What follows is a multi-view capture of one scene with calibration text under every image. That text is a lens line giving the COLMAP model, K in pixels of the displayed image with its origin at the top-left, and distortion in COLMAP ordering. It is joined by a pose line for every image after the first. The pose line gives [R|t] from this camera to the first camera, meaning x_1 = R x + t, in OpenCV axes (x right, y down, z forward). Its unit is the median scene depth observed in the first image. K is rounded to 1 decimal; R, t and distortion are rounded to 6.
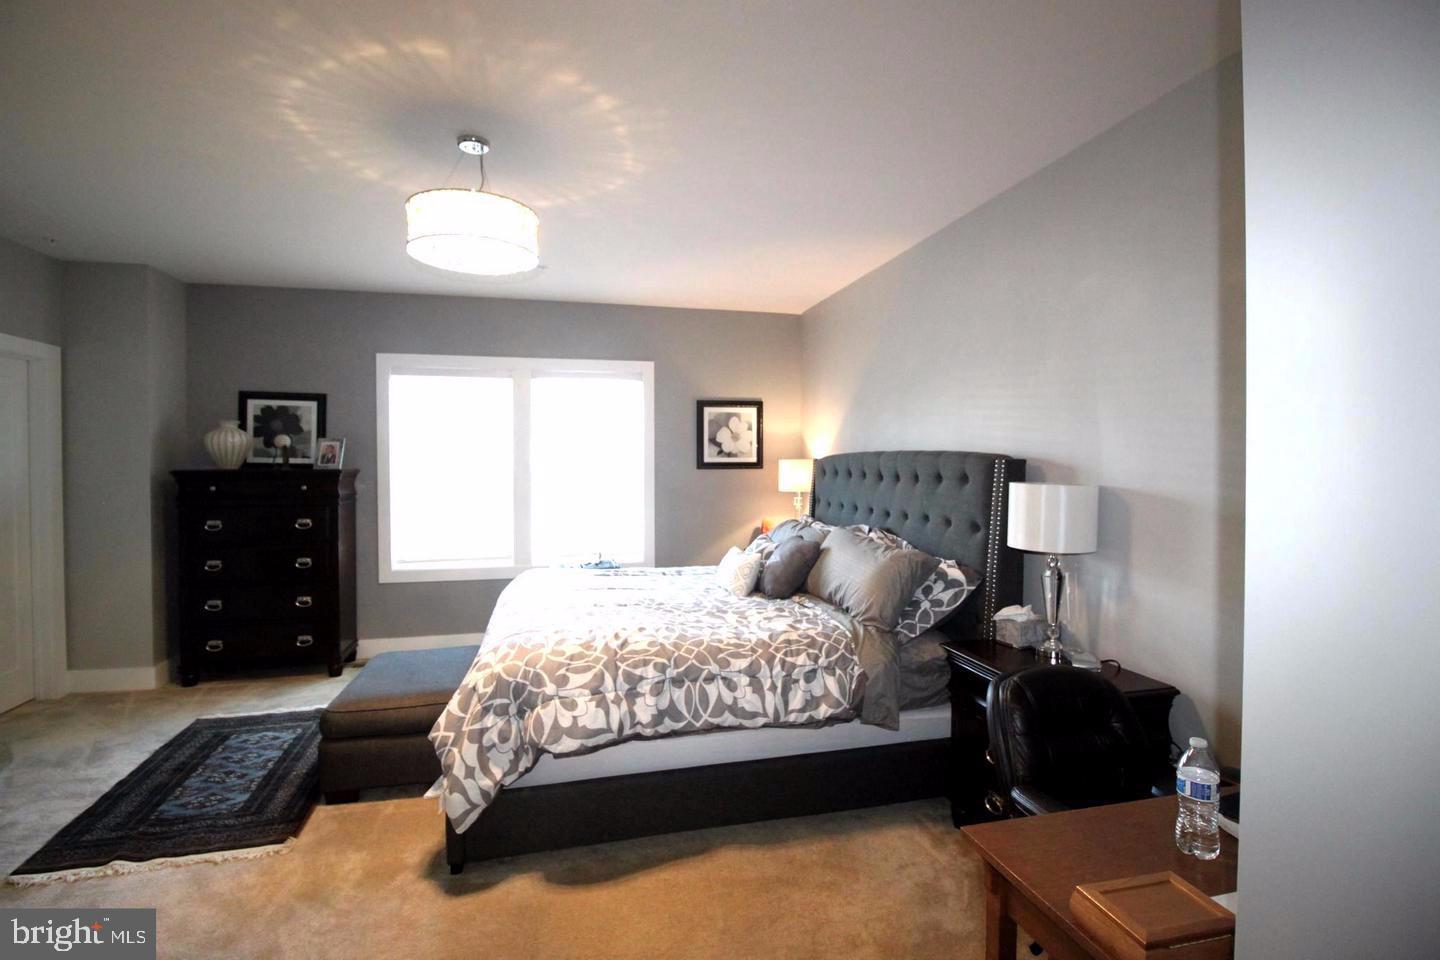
lens RADIAL K [[670.3, 0, 714.4], [0, 670.3, 470.6], [0, 0, 1]] dist [-0.010958, -0.004733]
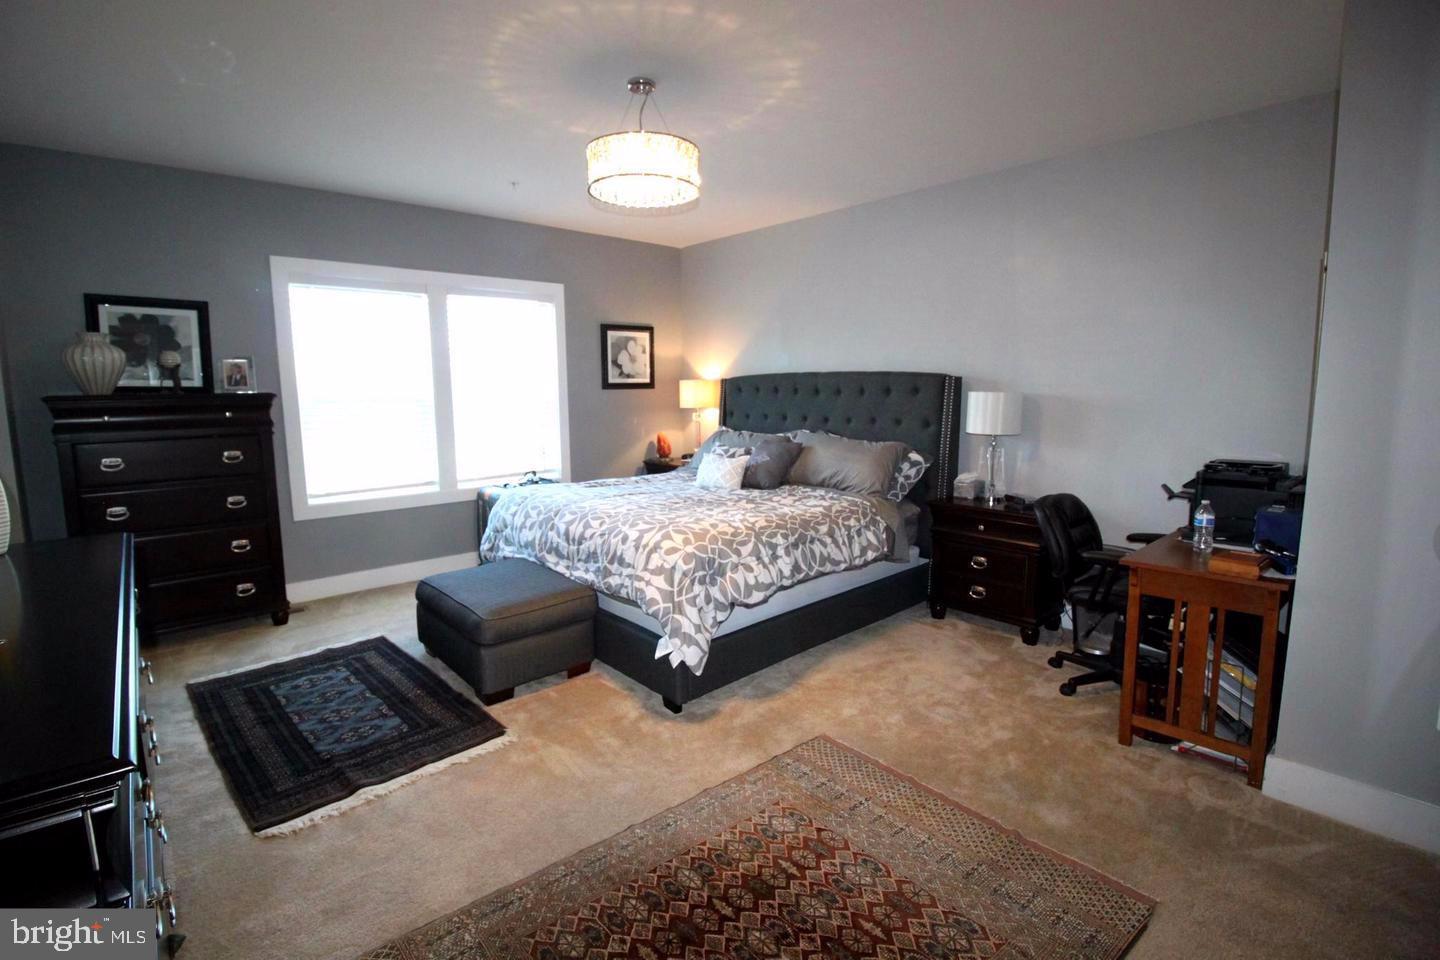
lens RADIAL K [[670.3, 0, 714.4], [0, 670.3, 472.4], [0, 0, 1]] dist [-0.010958, -0.004733]
pose [[0.879783, -0.067840, 0.470510, -0.697643], [0.013739, 0.992980, 0.117481, 0.011268], [-0.475177, -0.096893, 0.874539, -0.062929]]
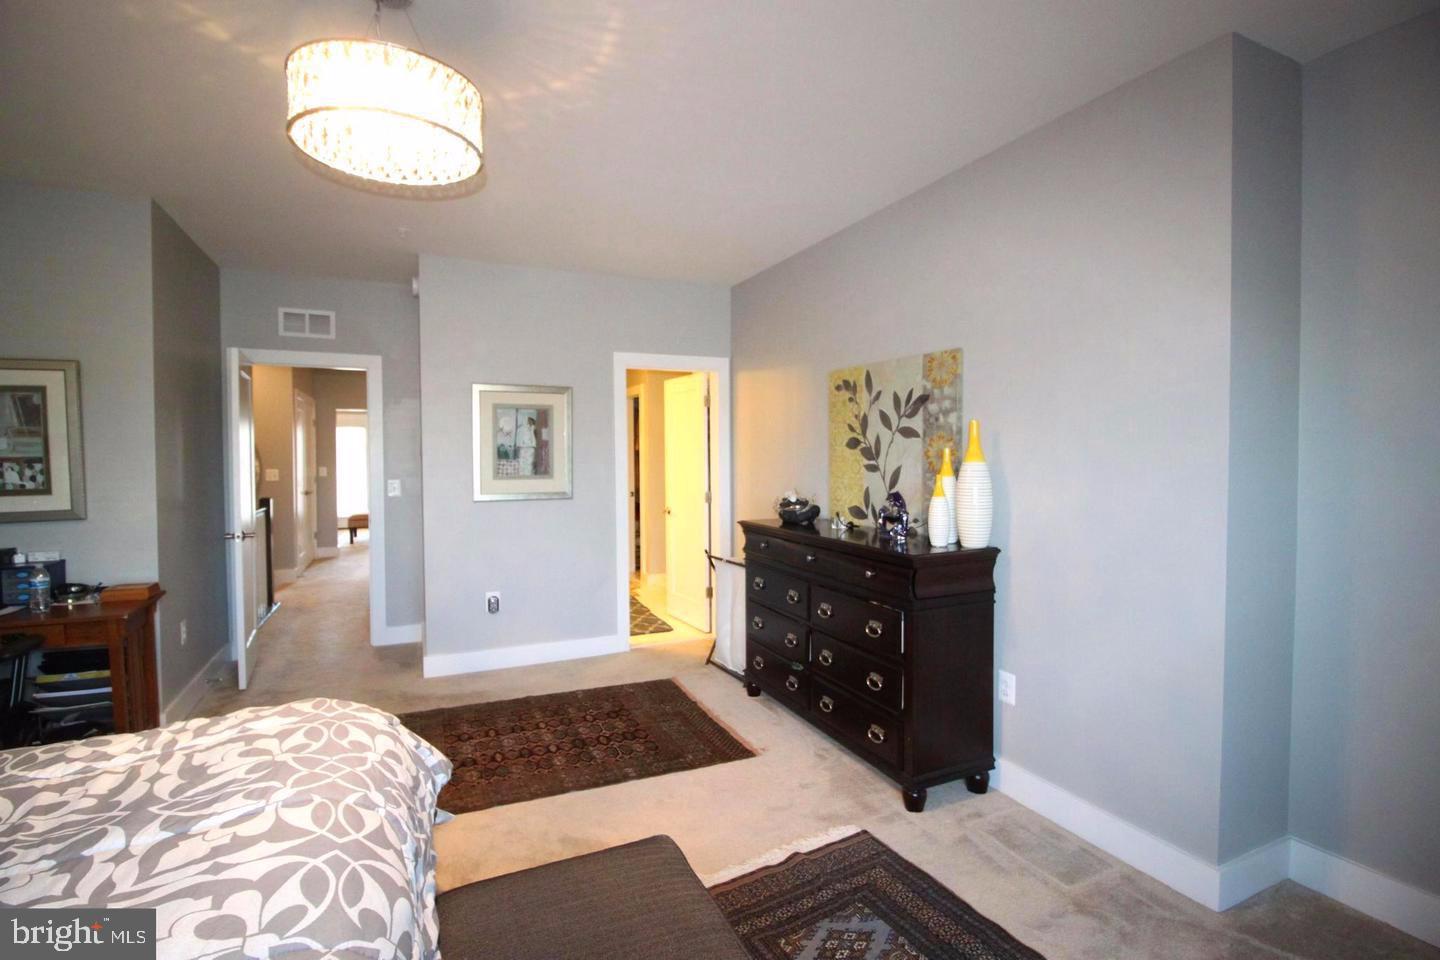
lens RADIAL K [[670.3, 0, 718.3], [0, 670.3, 471.4], [0, 0, 1]] dist [-0.010958, -0.004733]
pose [[-0.978656, 0.008570, -0.205325, -0.473223], [-0.001213, 0.998872, 0.047472, -0.017484], [0.205500, 0.046708, -0.977542, 1.518303]]
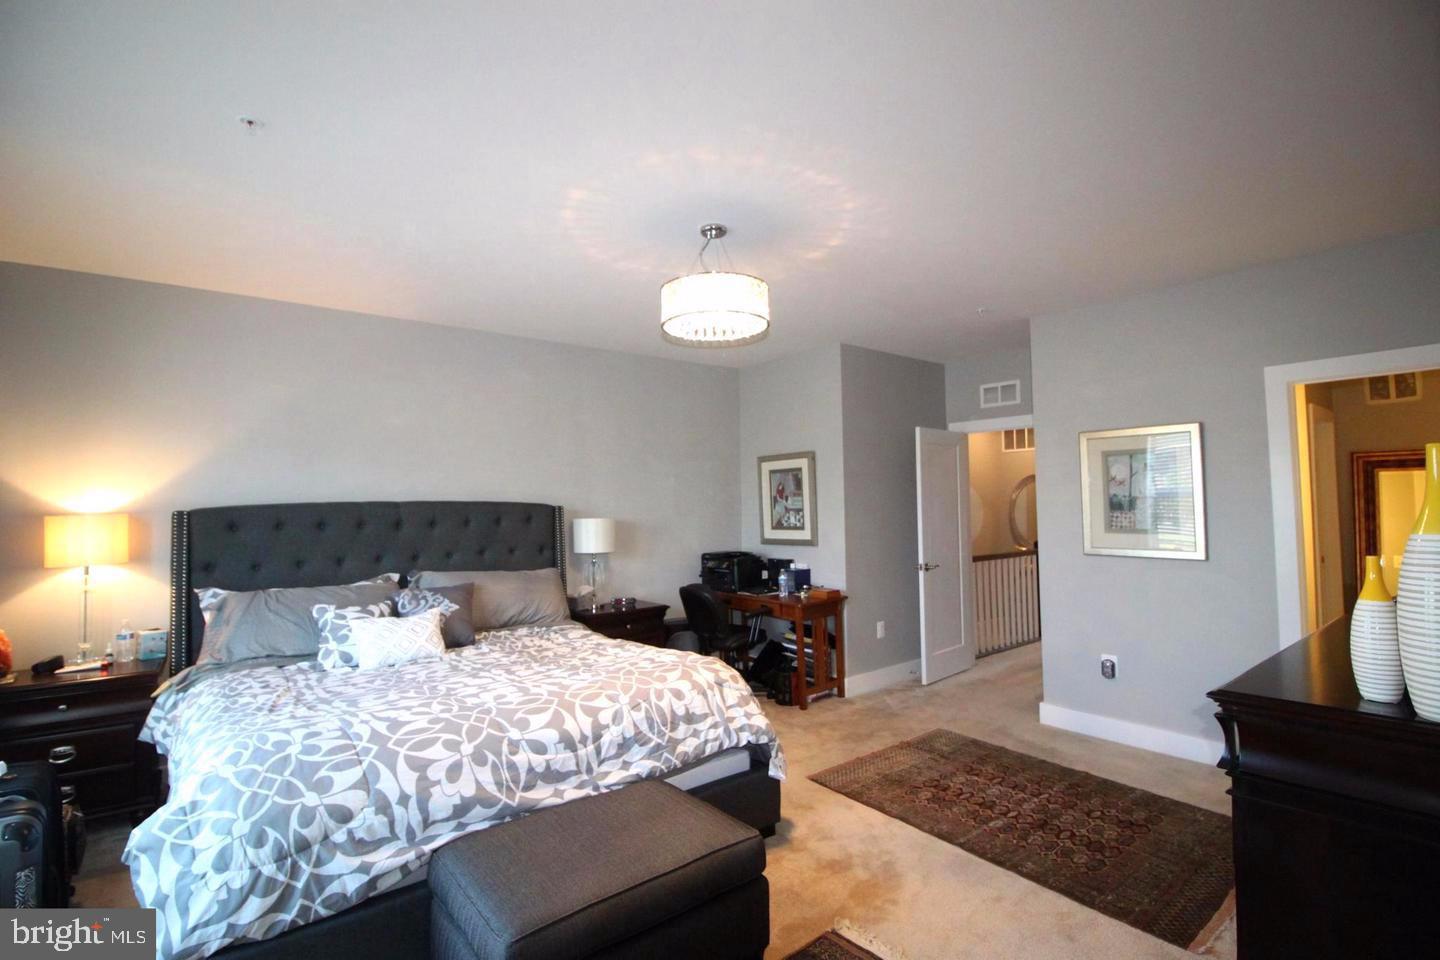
lens RADIAL K [[670.3, 0, 719.2], [0, 670.3, 474.4], [0, 0, 1]] dist [-0.010958, -0.004733]
pose [[-0.430020, 0.044823, 0.901706, -1.189671], [0.030025, 0.998924, -0.035337, -0.023705], [-0.902320, 0.011878, -0.430903, 1.280278]]
